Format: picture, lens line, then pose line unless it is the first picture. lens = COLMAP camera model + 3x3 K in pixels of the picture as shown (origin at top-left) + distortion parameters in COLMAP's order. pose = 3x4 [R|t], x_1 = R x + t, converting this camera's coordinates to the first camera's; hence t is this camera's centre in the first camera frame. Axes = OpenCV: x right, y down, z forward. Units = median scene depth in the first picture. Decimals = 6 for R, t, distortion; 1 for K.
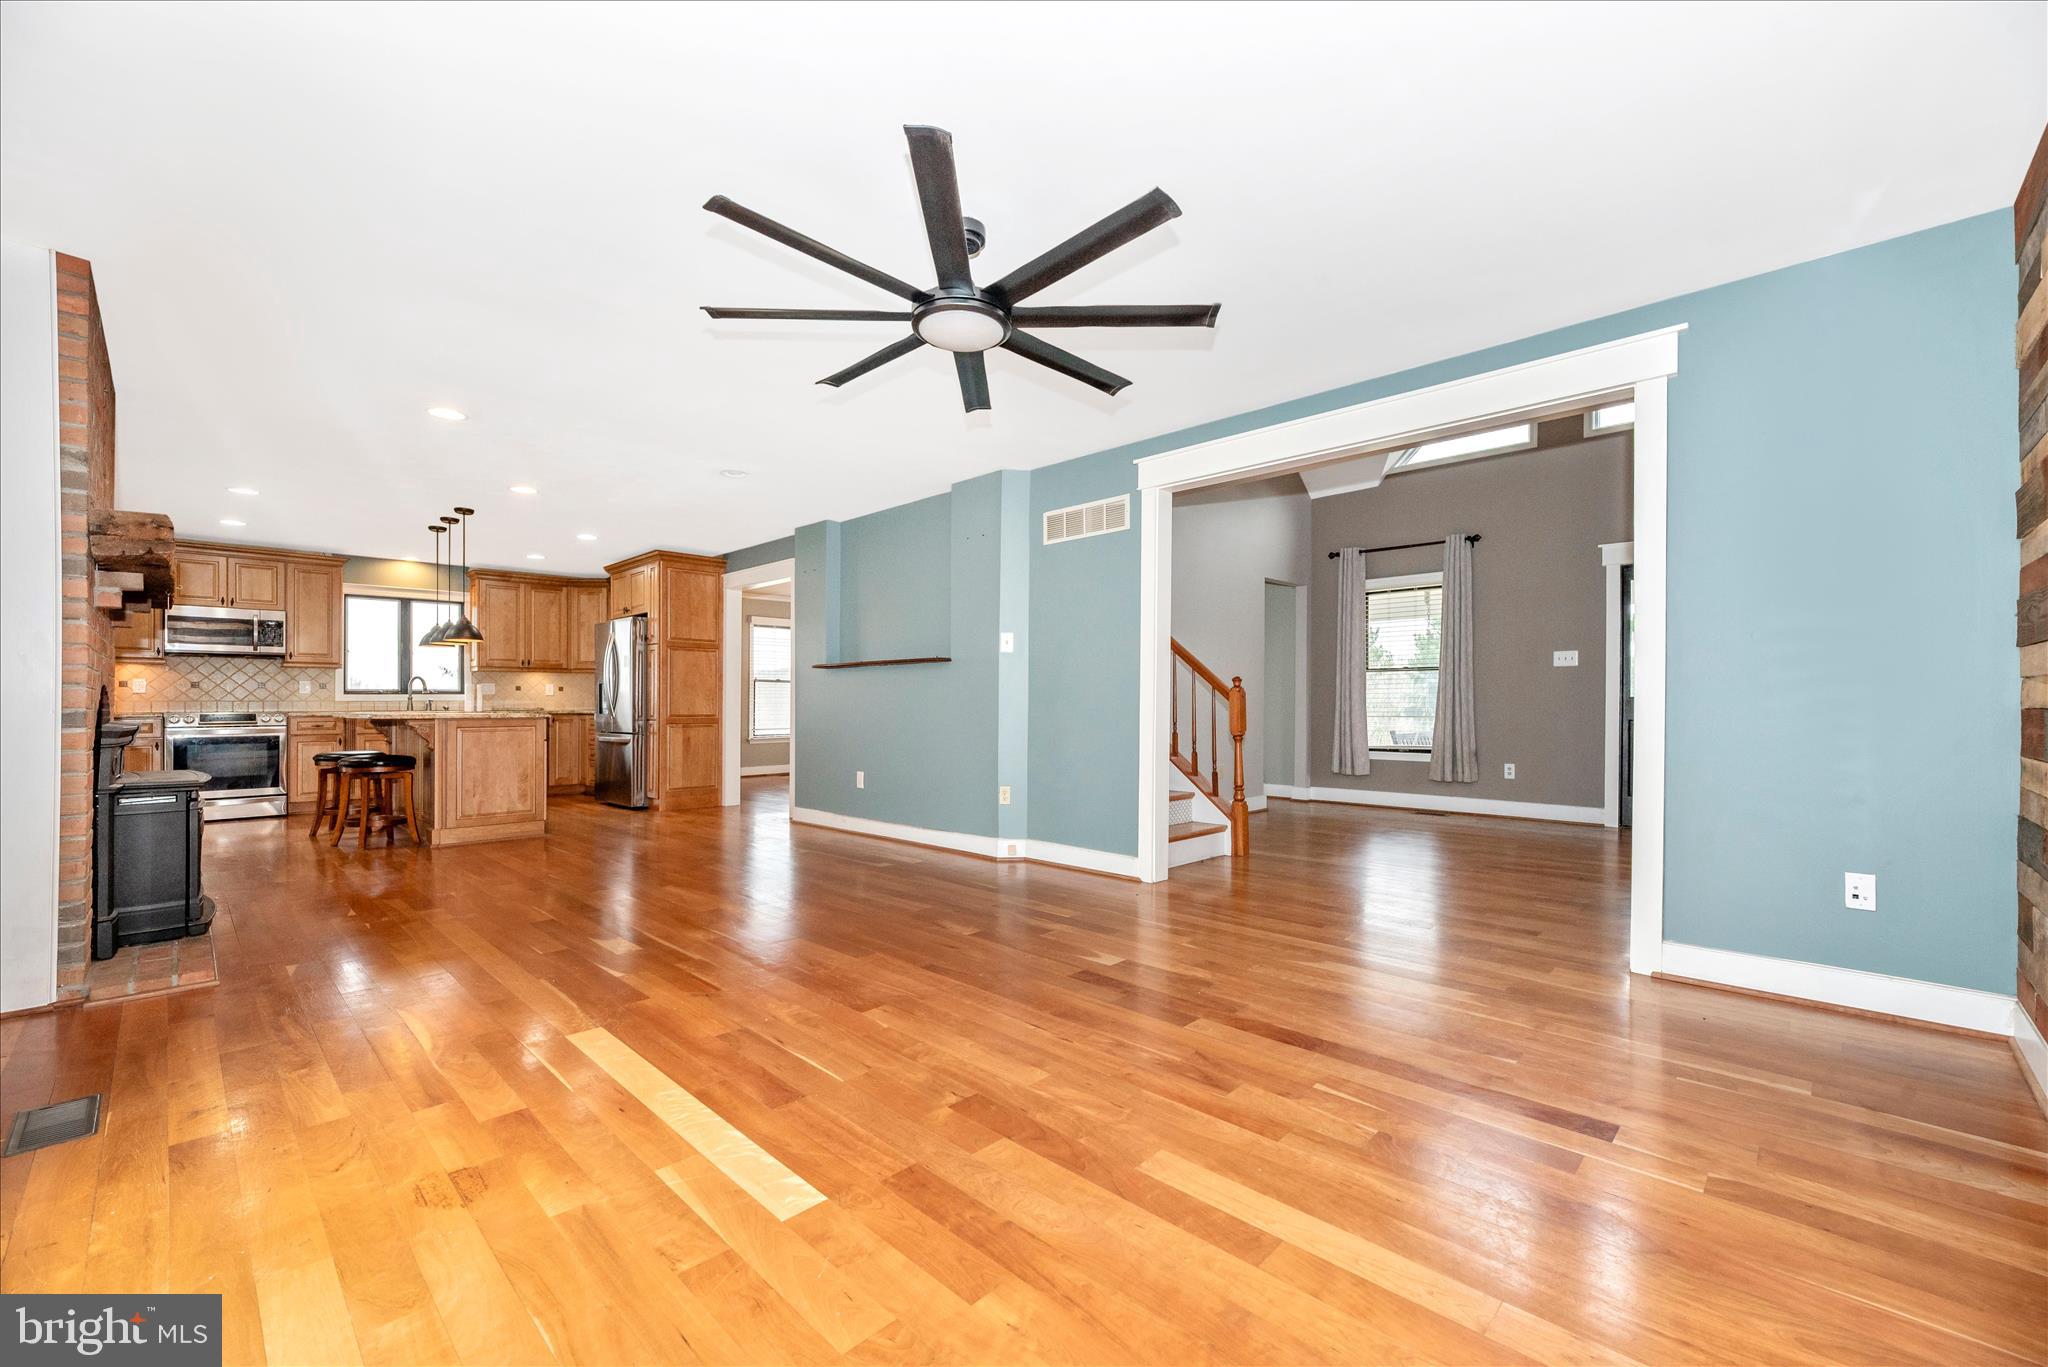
lens RADIAL K [[814.6, 0, 1023.1], [0, 814.6, 693.9], [0, 0, 1]] dist [-0.000621, -0.000231]
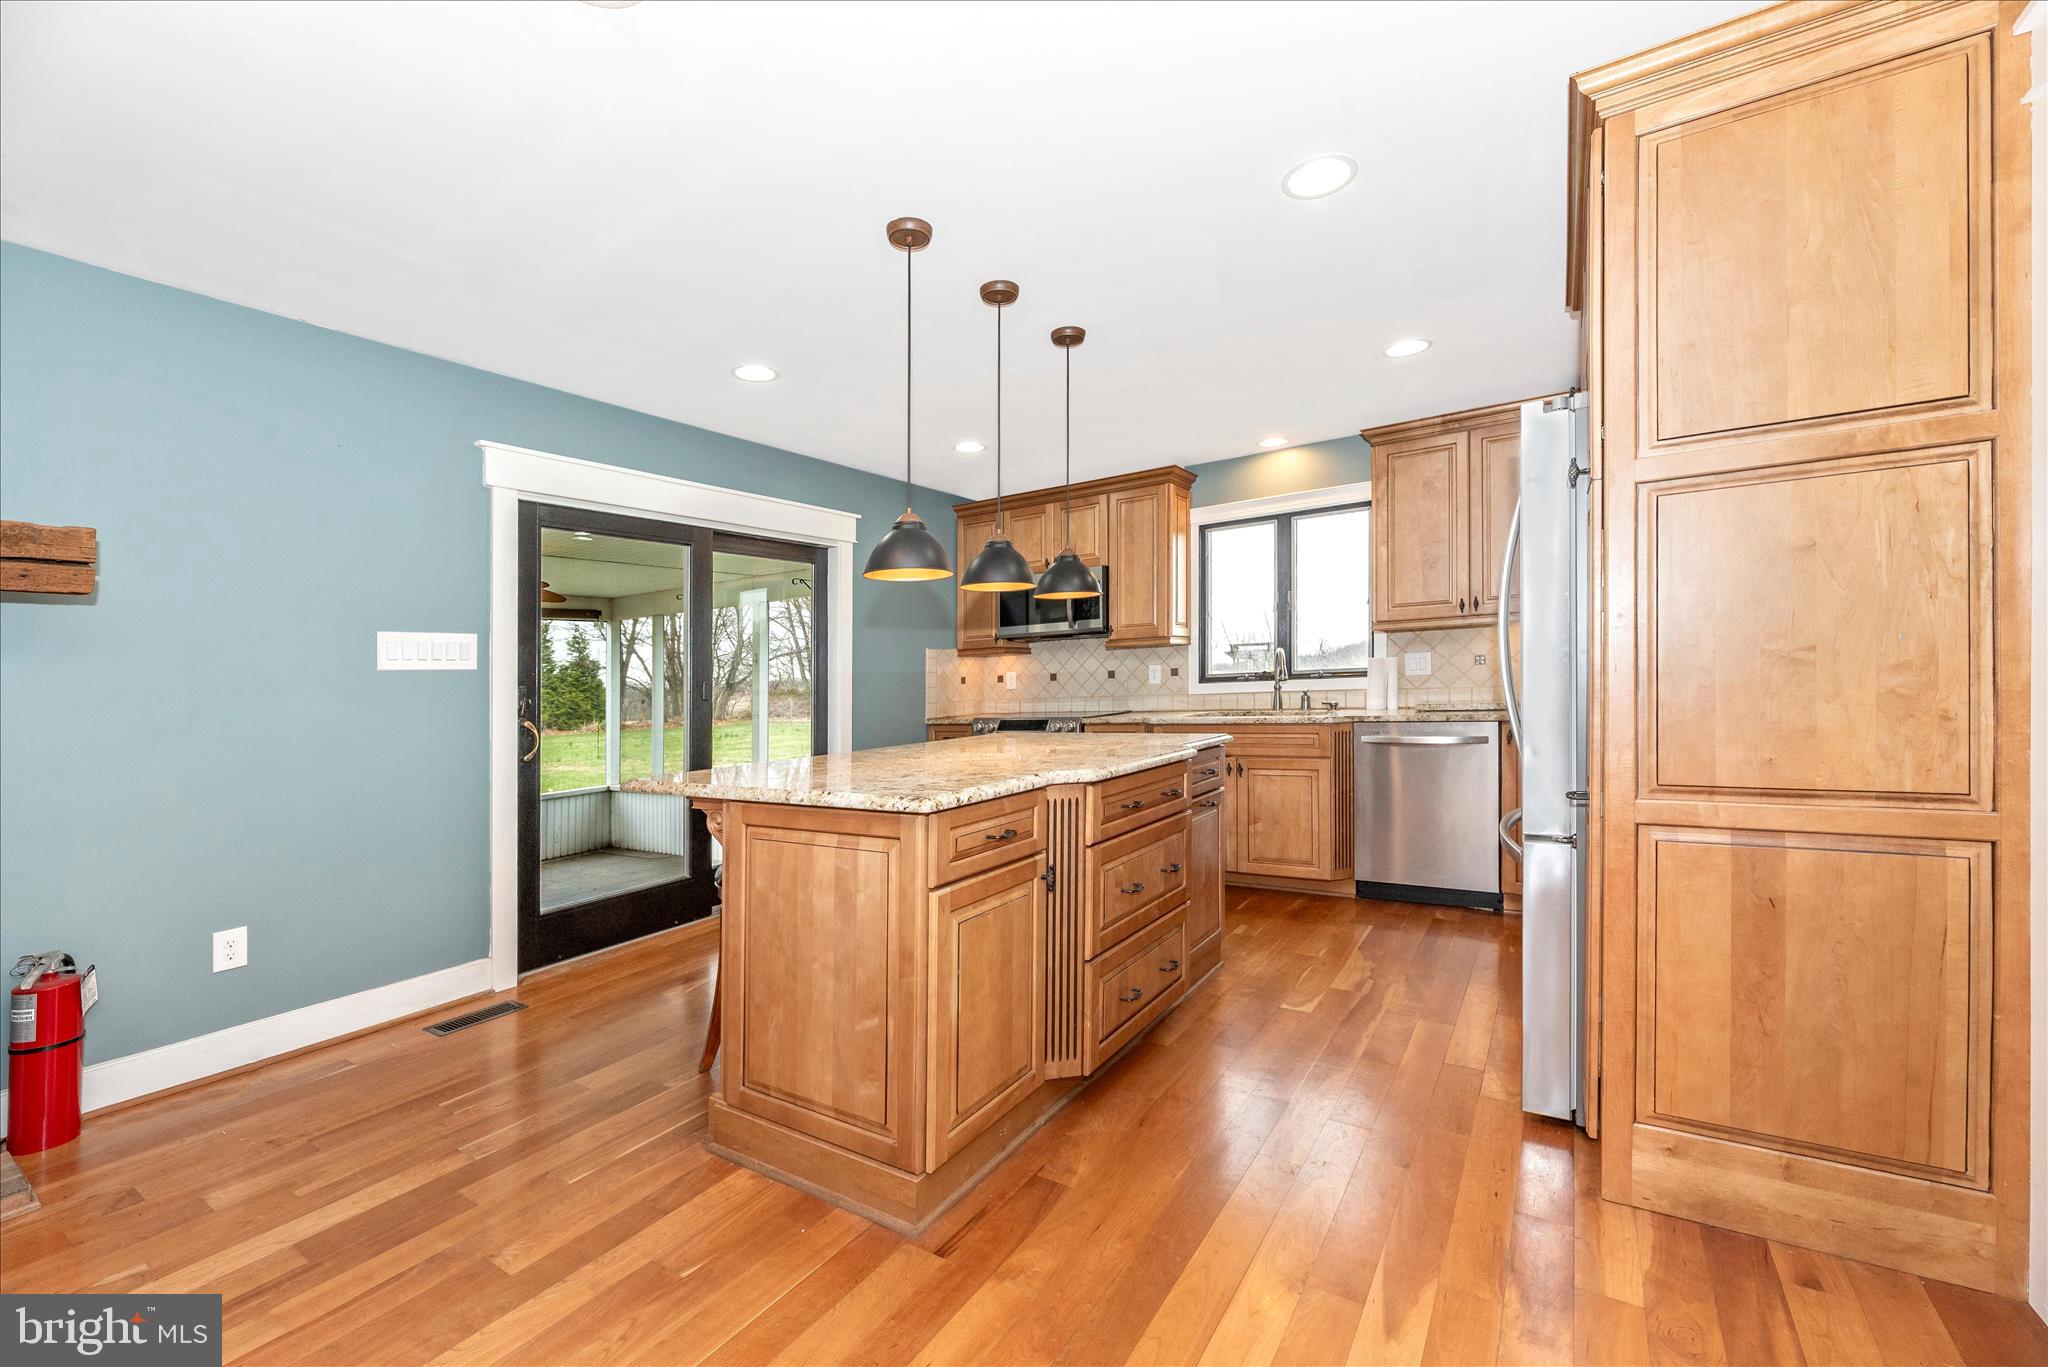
lens RADIAL K [[827.5, 0, 1025.3], [0, 827.5, 673.7], [0, 0, 1]] dist [-0.000662, -0.000231]
pose [[0.186111, -0.012099, -0.982454, -0.237474], [0.048928, 0.998798, -0.003031, -0.012484], [0.981310, -0.047505, 0.186480, 0.792593]]
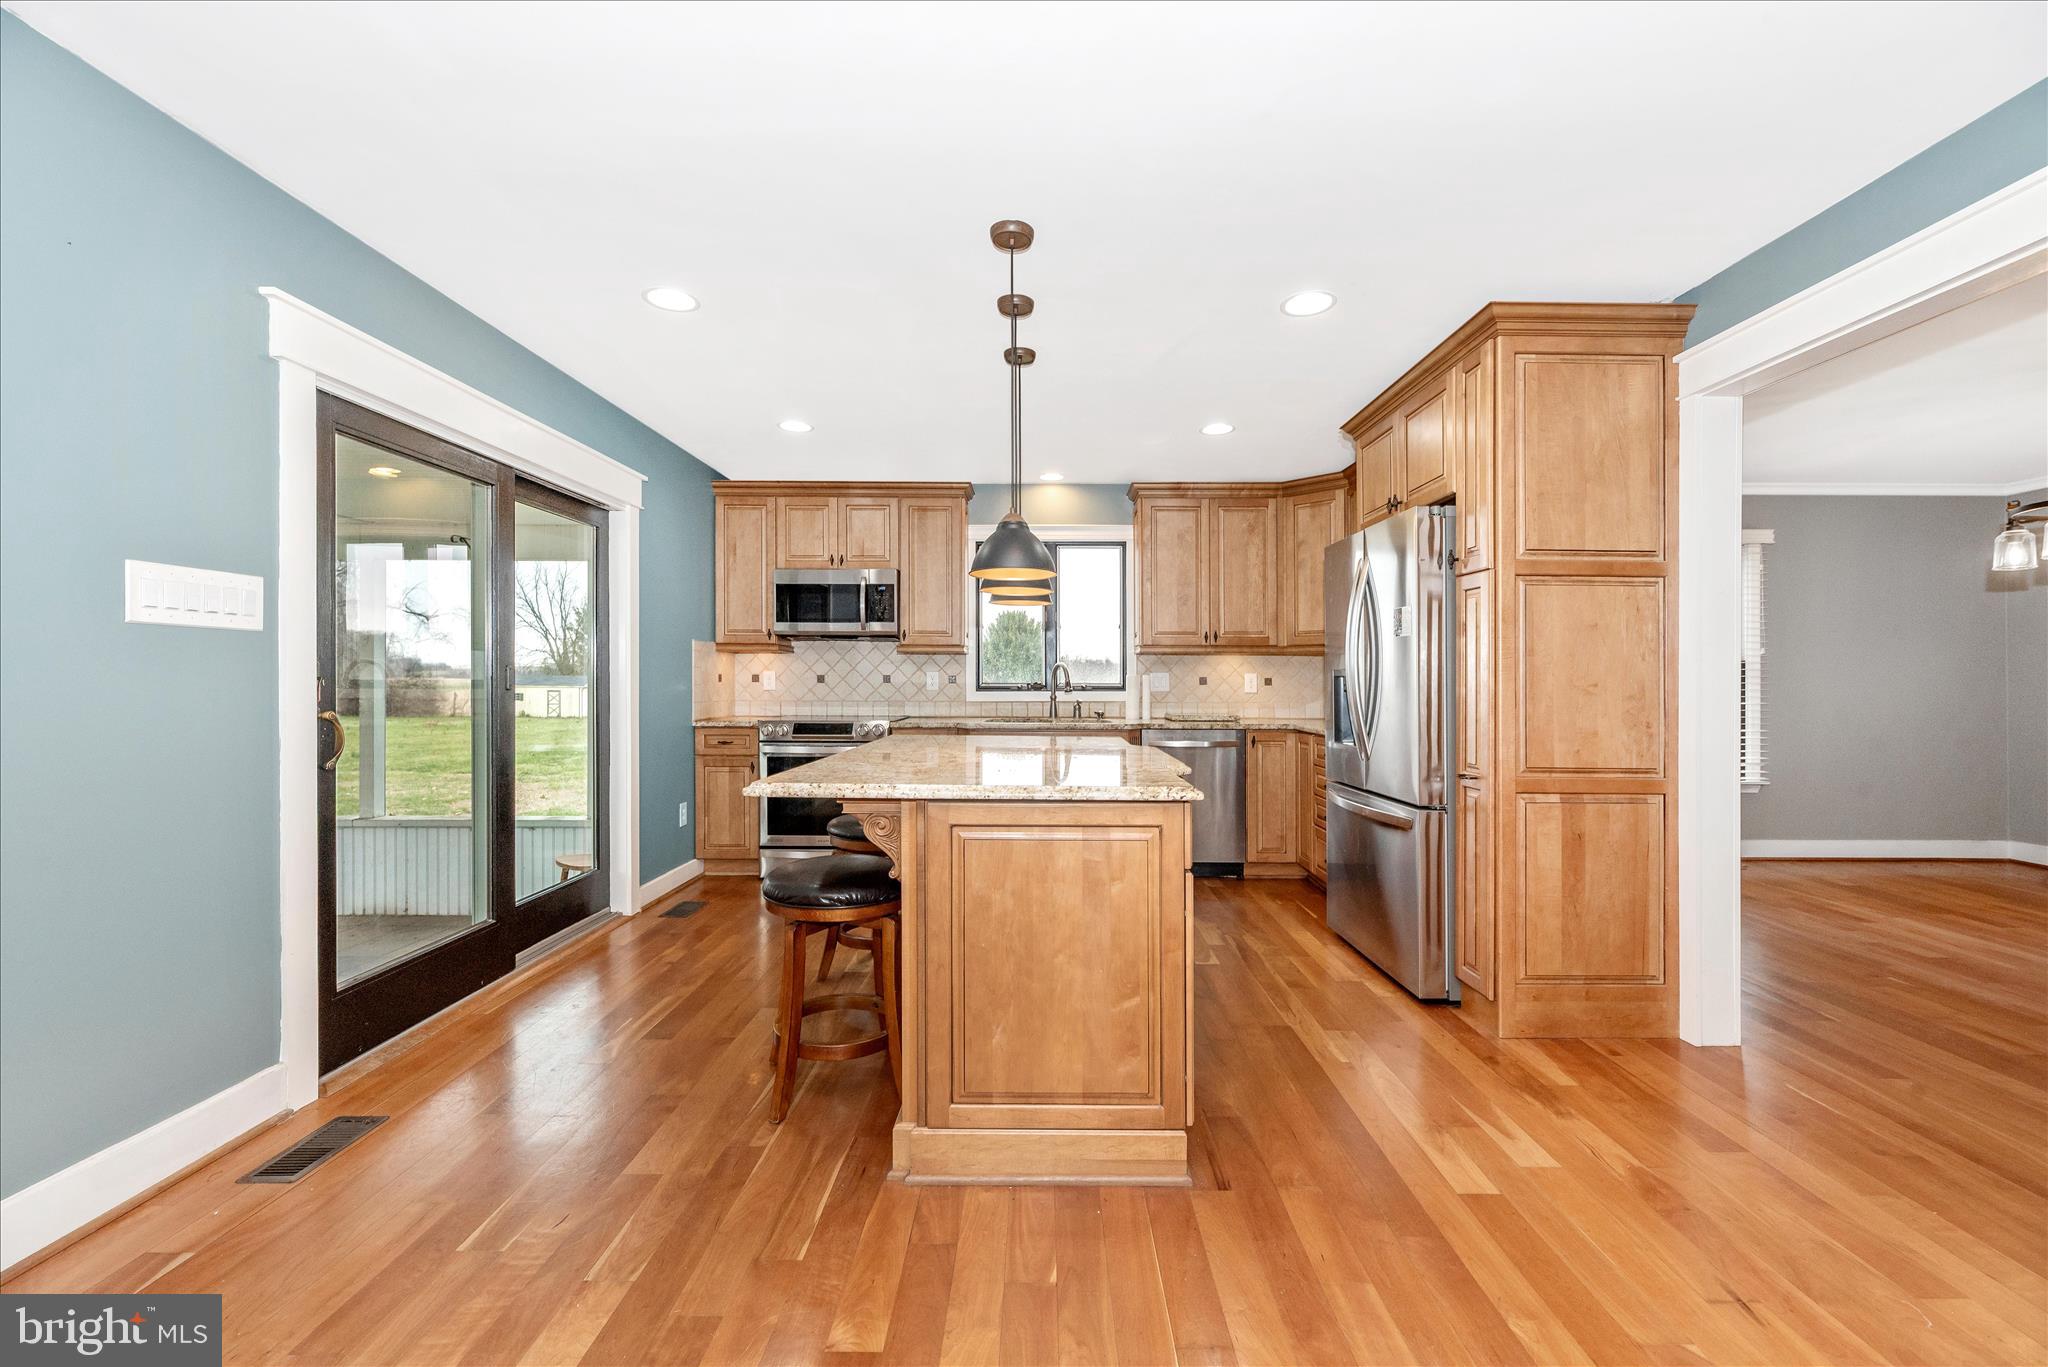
lens RADIAL K [[842.9, 0, 1038.7], [0, 842.9, 676.9], [0, 0, 1]] dist [0.001074, -0.000031]
pose [[0.694278, 0.002940, -0.719701, -0.315488], [0.000375, 0.999990, 0.004446, -0.015278], [0.719707, -0.003357, 0.694270, 0.589267]]
